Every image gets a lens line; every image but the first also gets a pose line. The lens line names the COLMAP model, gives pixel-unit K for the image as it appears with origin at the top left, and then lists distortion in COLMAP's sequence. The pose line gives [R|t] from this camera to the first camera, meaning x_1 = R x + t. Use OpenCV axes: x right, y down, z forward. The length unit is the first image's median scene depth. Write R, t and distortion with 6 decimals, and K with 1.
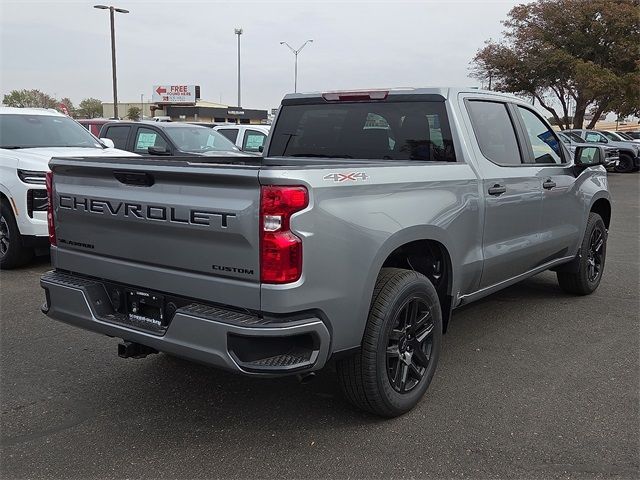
lens RADIAL K [[675.9, 0, 321.9], [0, 675.9, 234.1], [0, 0, 1]] dist [0.101173, 0.000000]
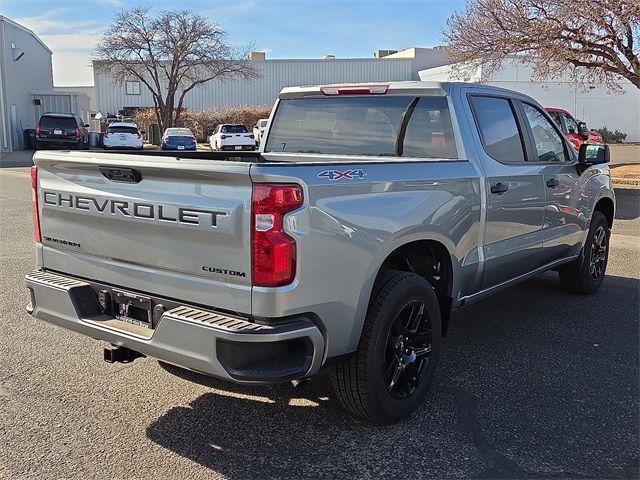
lens RADIAL K [[629.4, 0, 321.3], [0, 629.4, 240.7], [0, 0, 1]] dist [0.101948, 0.000000]
pose [[0.999965, 0.006345, -0.005540, 0.009257], [-0.006226, 0.999755, 0.021236, -0.009516], [0.005674, -0.021201, 0.999759, 0.109677]]
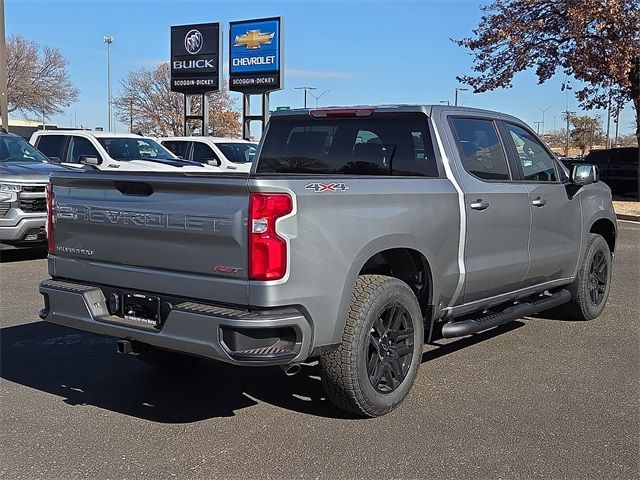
lens RADIAL K [[914.9, 0, 320.0], [0, 914.9, 239.4], [0, 0, 1]] dist [0.126331, 0.000000]
pose [[0.999966, 0.000353, -0.008235, 0.034306], [-0.000848, 0.998184, -0.060235, 0.084505], [0.008198, 0.060240, 0.998150, -0.447831]]
